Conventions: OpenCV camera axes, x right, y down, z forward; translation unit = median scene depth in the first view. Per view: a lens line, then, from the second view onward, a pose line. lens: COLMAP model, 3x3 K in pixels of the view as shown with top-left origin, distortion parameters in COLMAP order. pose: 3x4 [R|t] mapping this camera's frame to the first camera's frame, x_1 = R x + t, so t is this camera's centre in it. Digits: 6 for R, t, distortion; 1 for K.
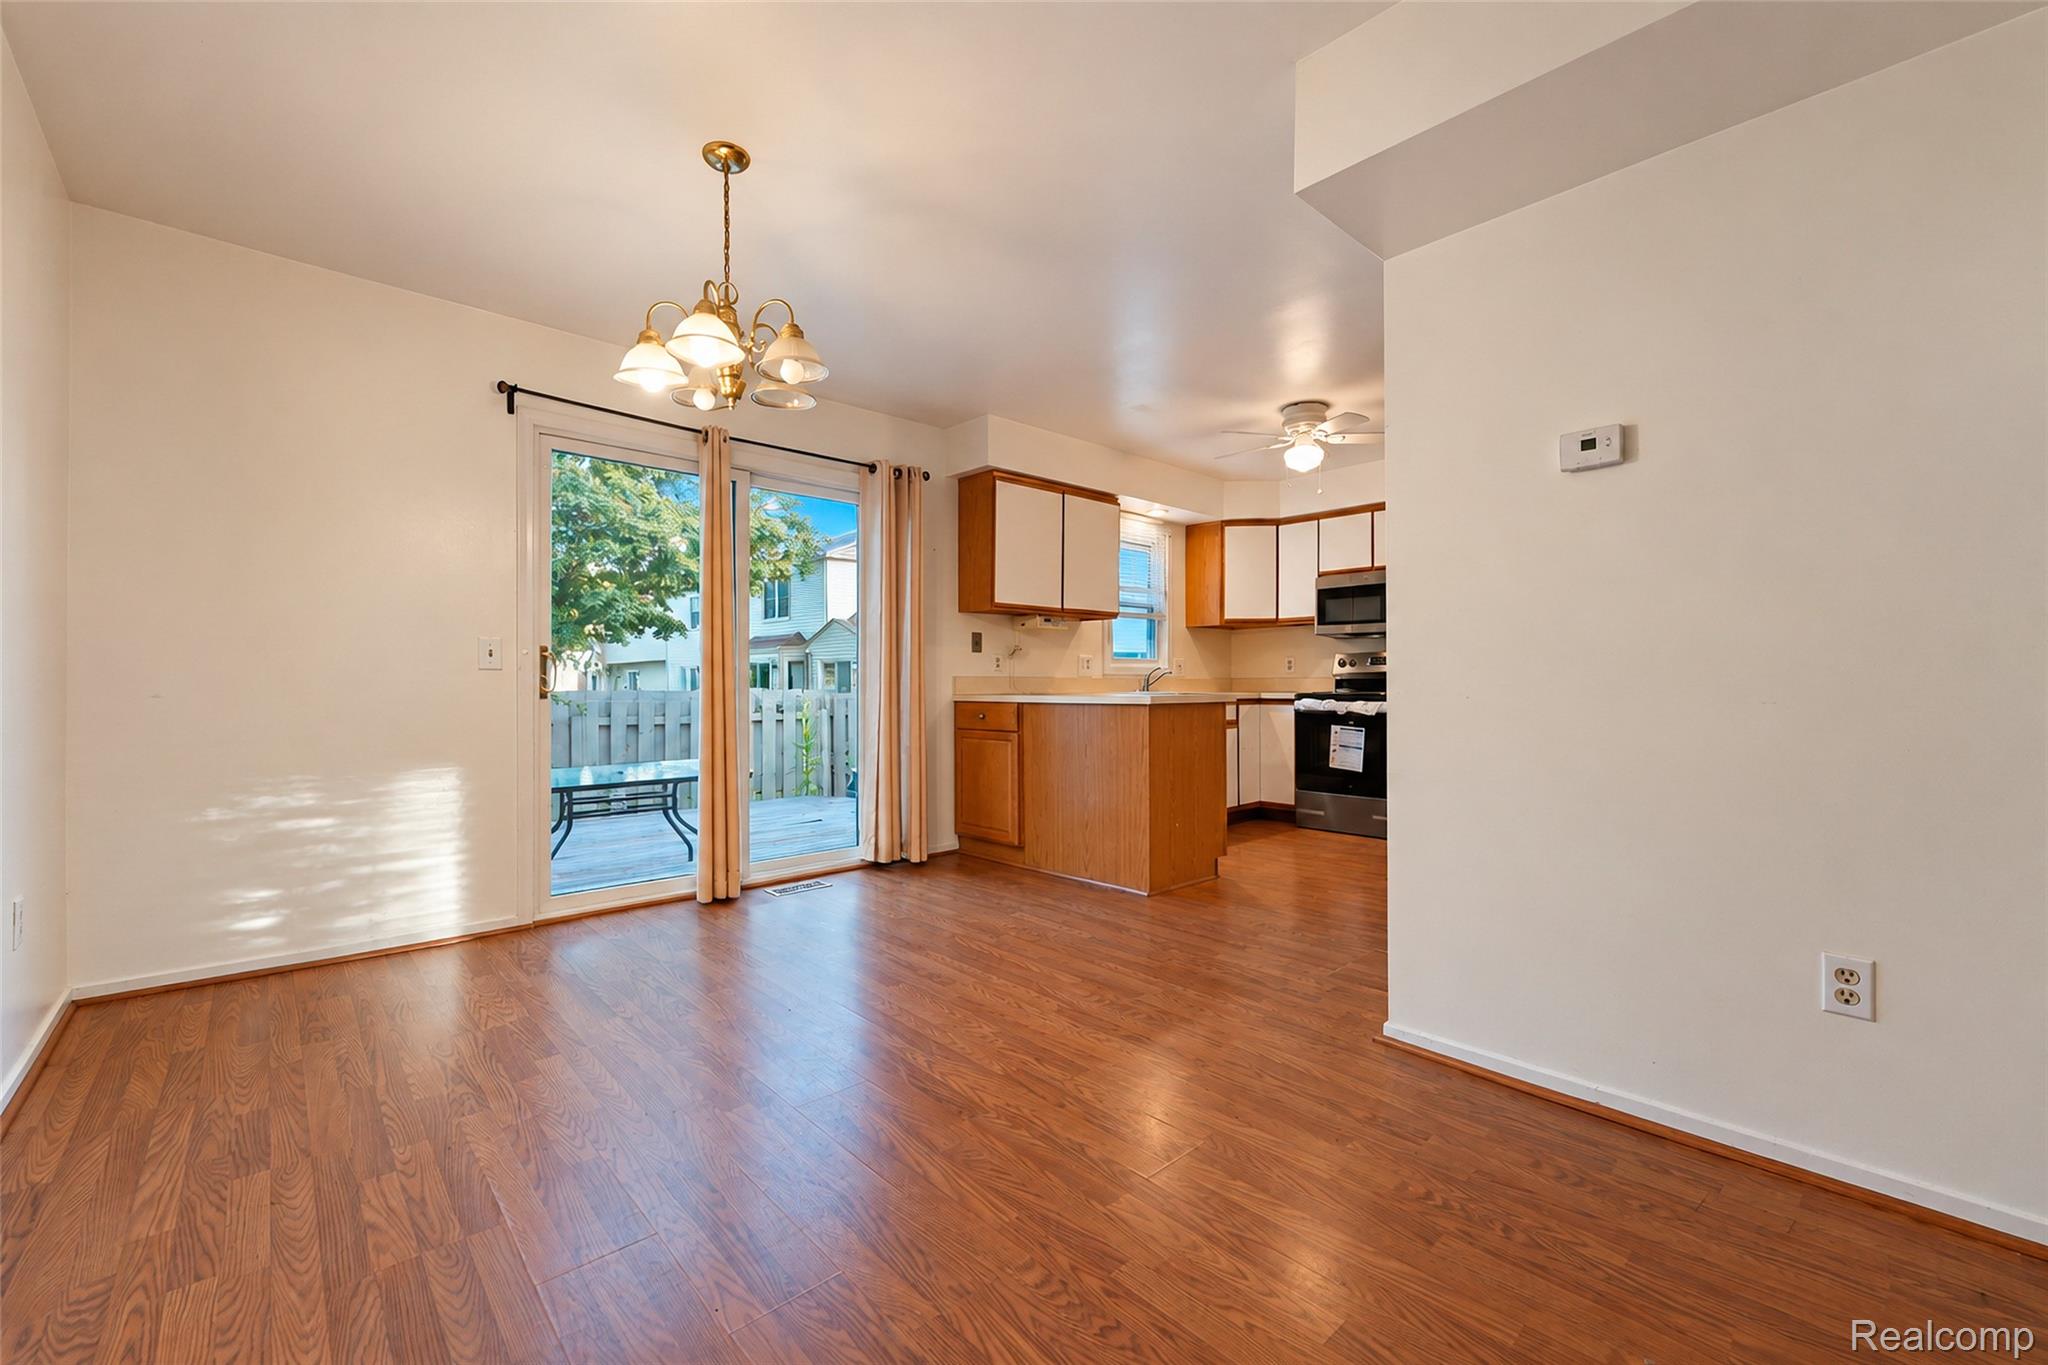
lens RADIAL K [[823.2, 0, 1011.1], [0, 823.2, 689.6], [0, 0, 1]] dist [0.000604, -0.000441]
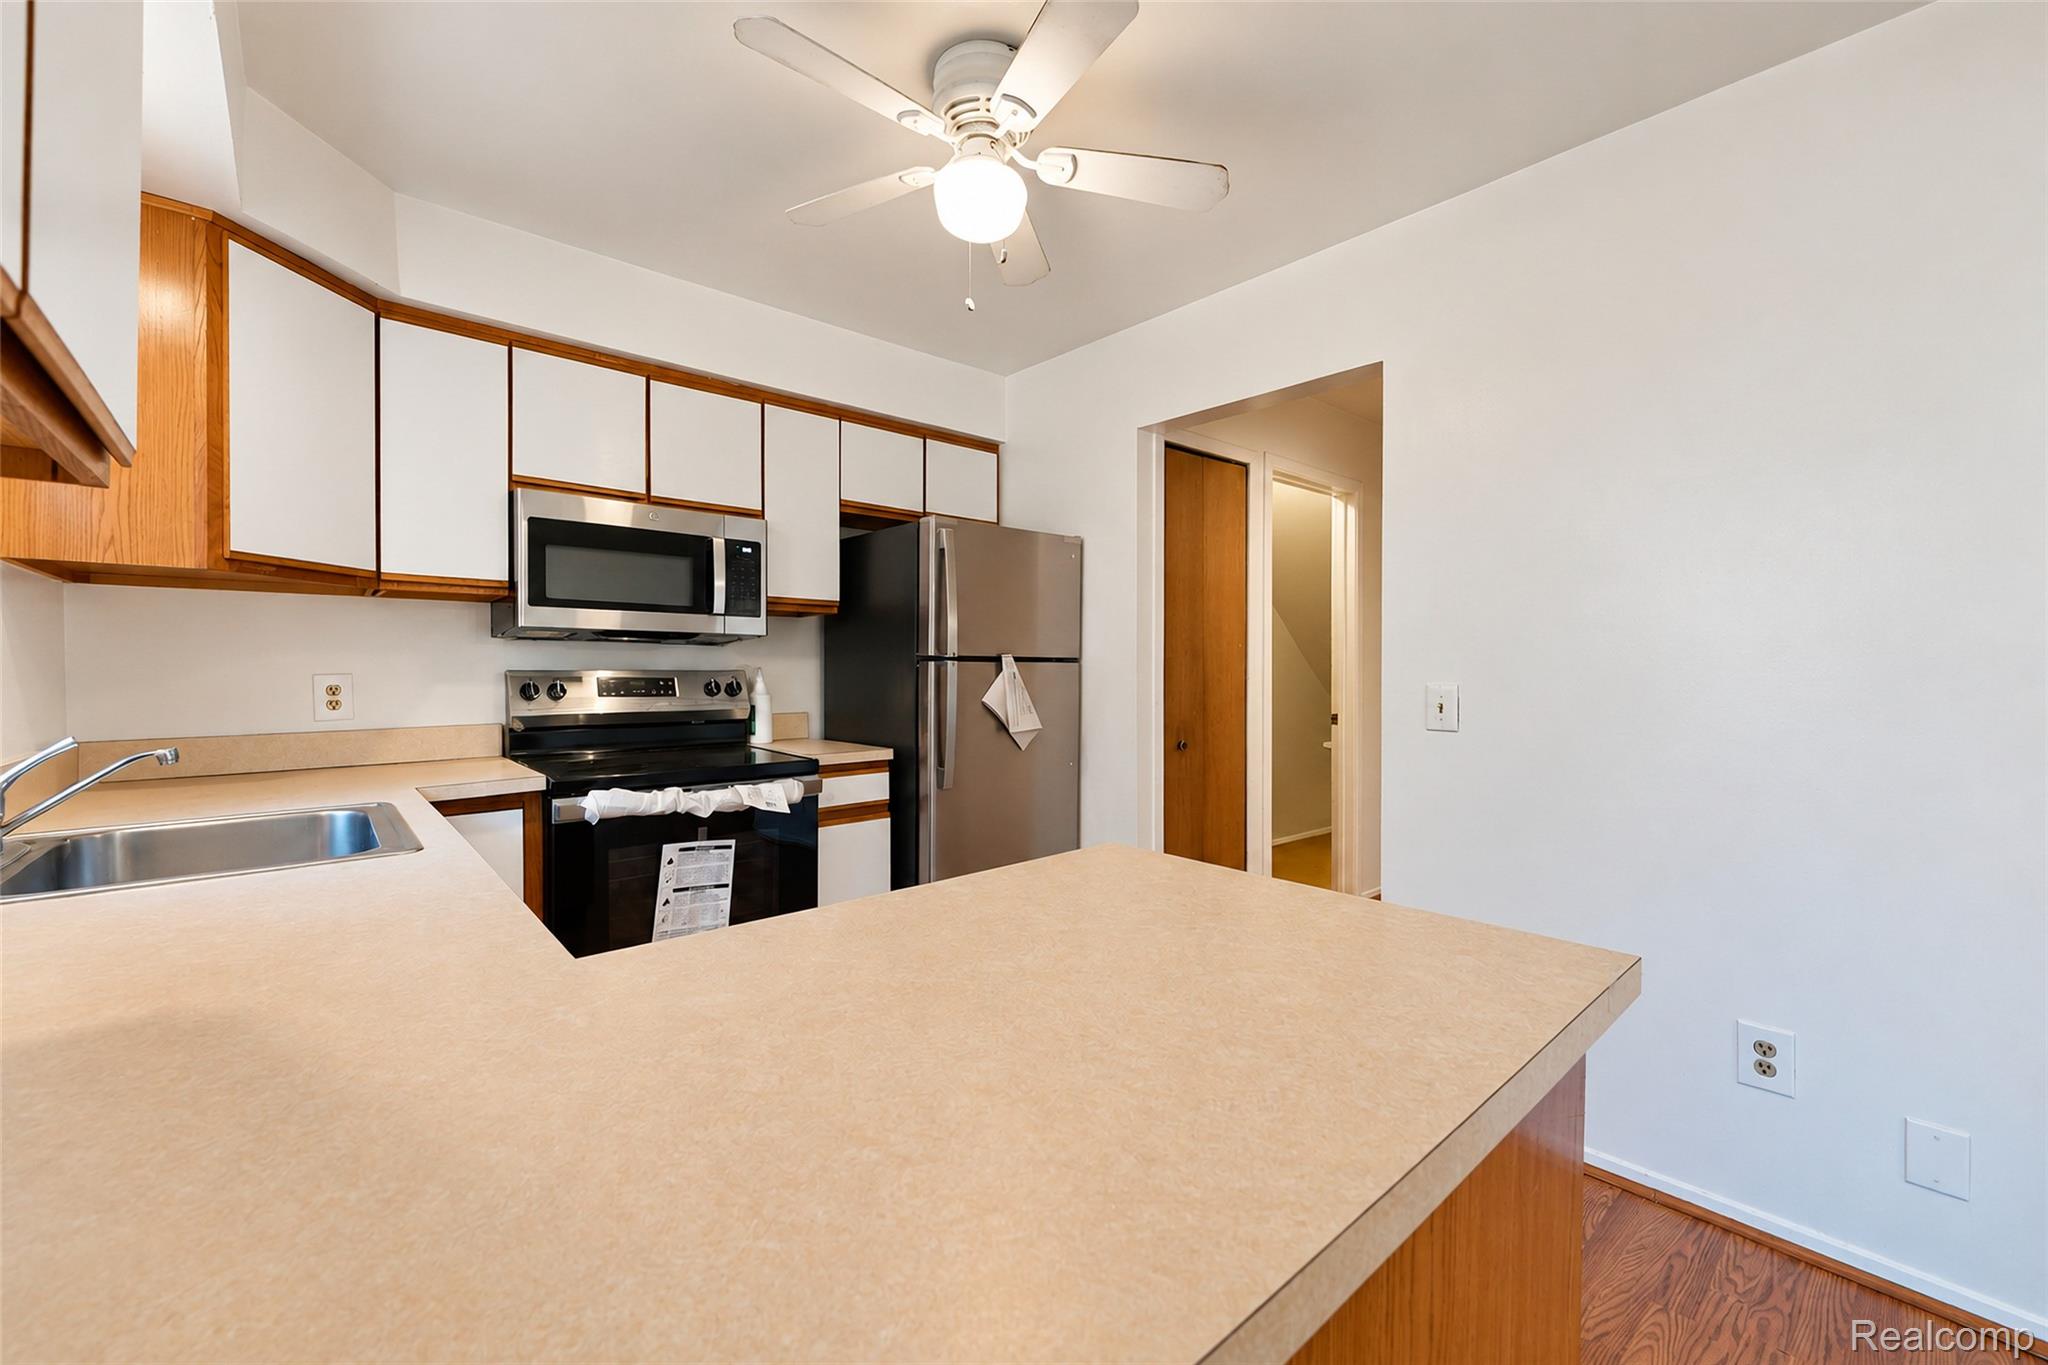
lens RADIAL K [[823.2, 0, 1002.0], [0, 823.2, 682.4], [0, 0, 1]] dist [0.000604, -0.000441]
pose [[0.034948, -0.013082, 0.999303, -0.036814], [0.005281, 0.999903, 0.012906, -0.053490], [-0.999375, 0.004827, 0.035014, 0.926897]]
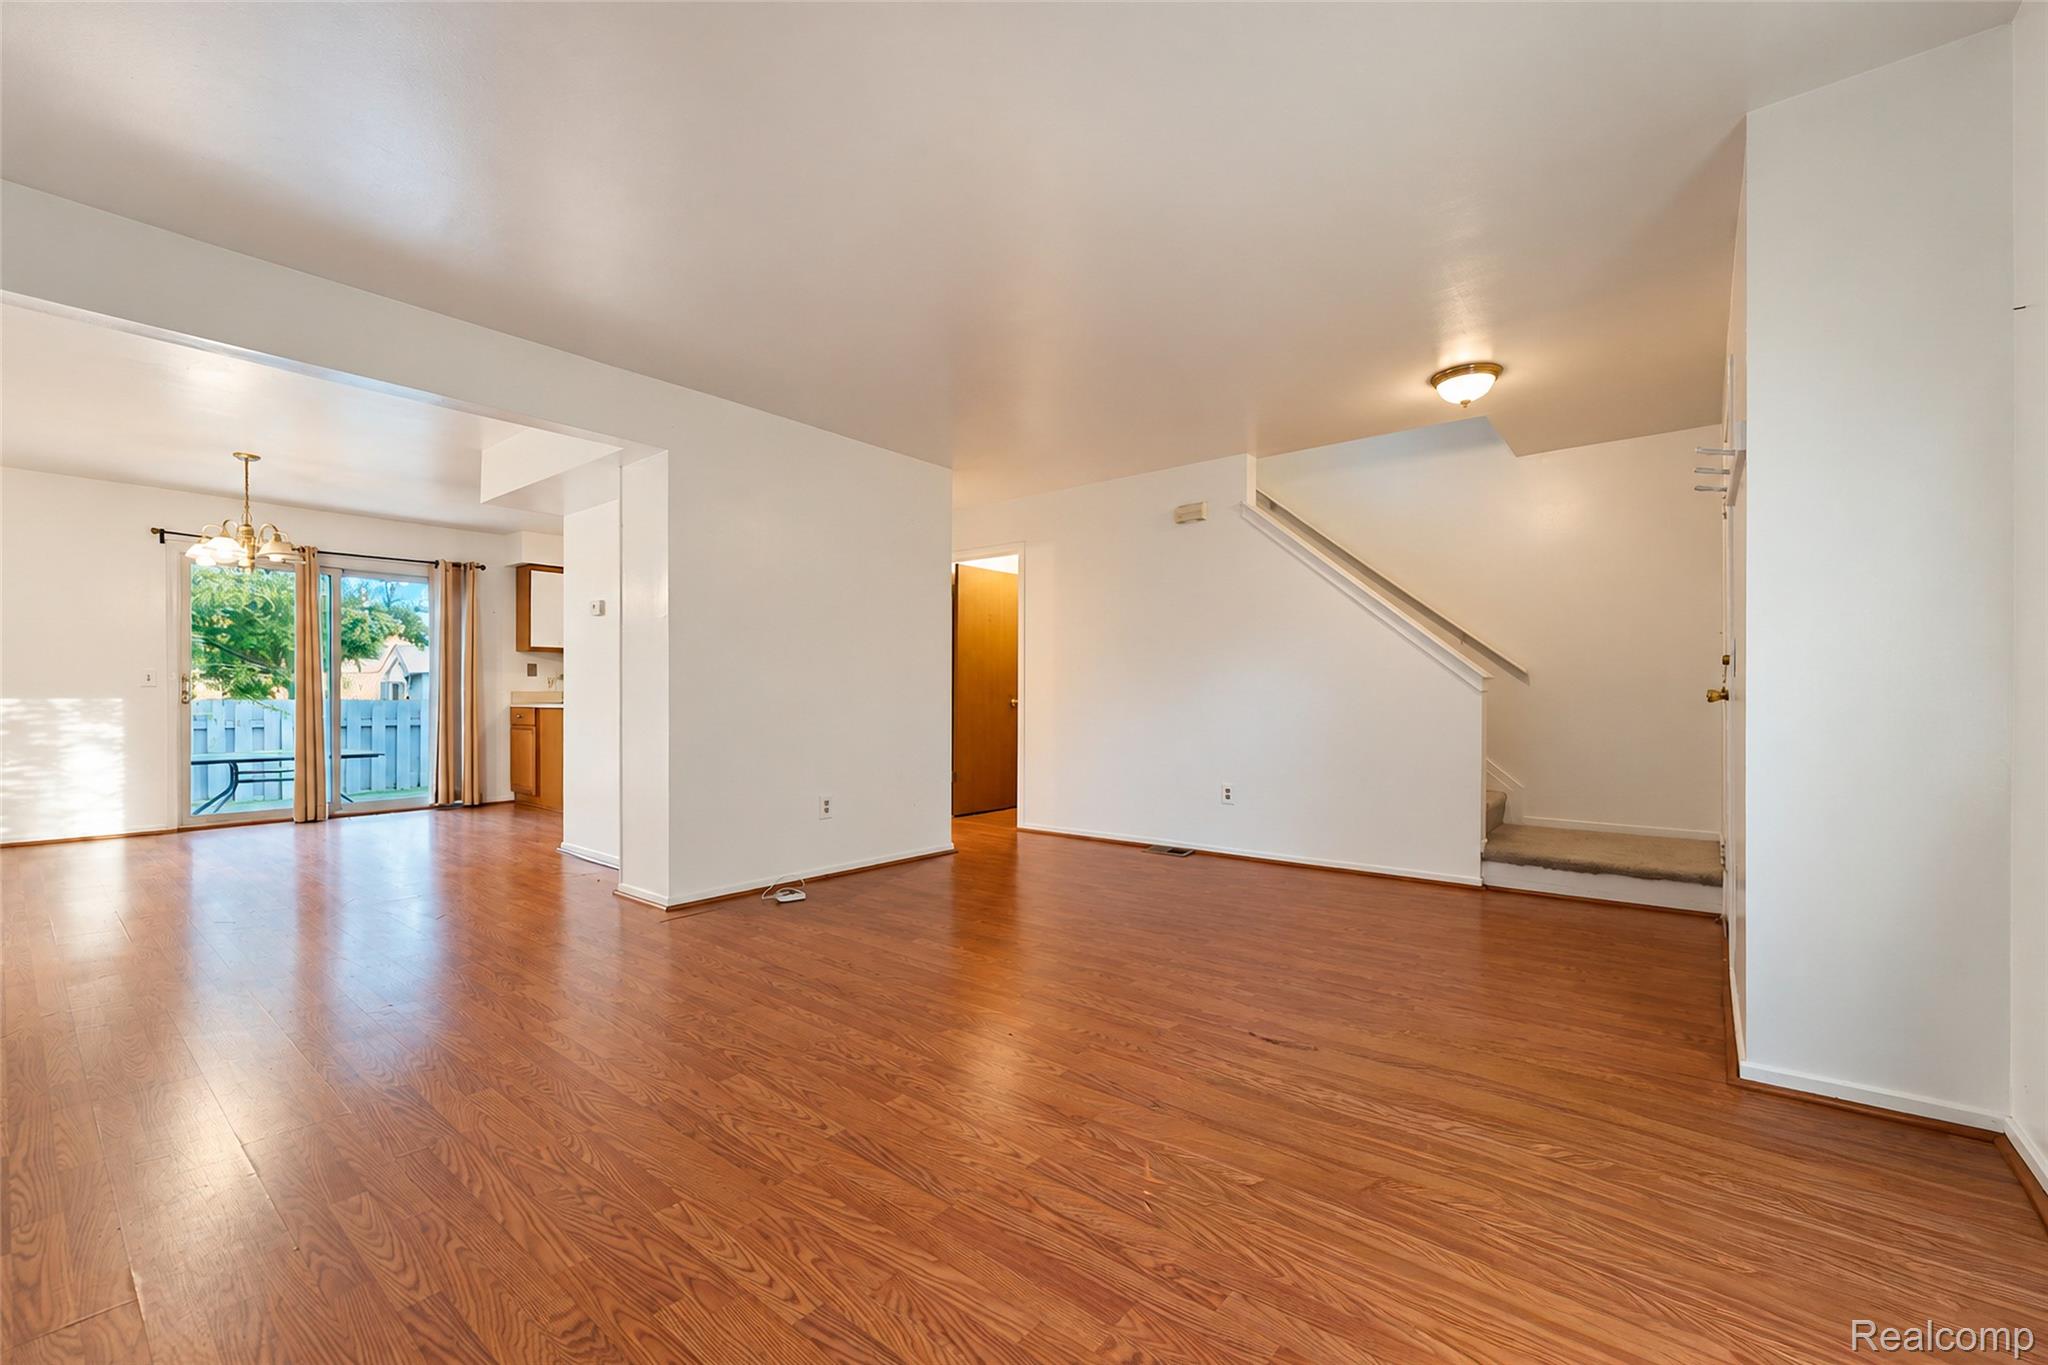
lens RADIAL K [[823.2, 0, 1025.4], [0, 823.2, 700.9], [0, 0, 1]] dist [0.000604, -0.000441]
pose [[0.987099, 0.003557, 0.160070, 0.676468], [-0.003696, 0.999993, 0.000570, -0.001899], [-0.160067, -0.001154, 0.987105, -0.751609]]
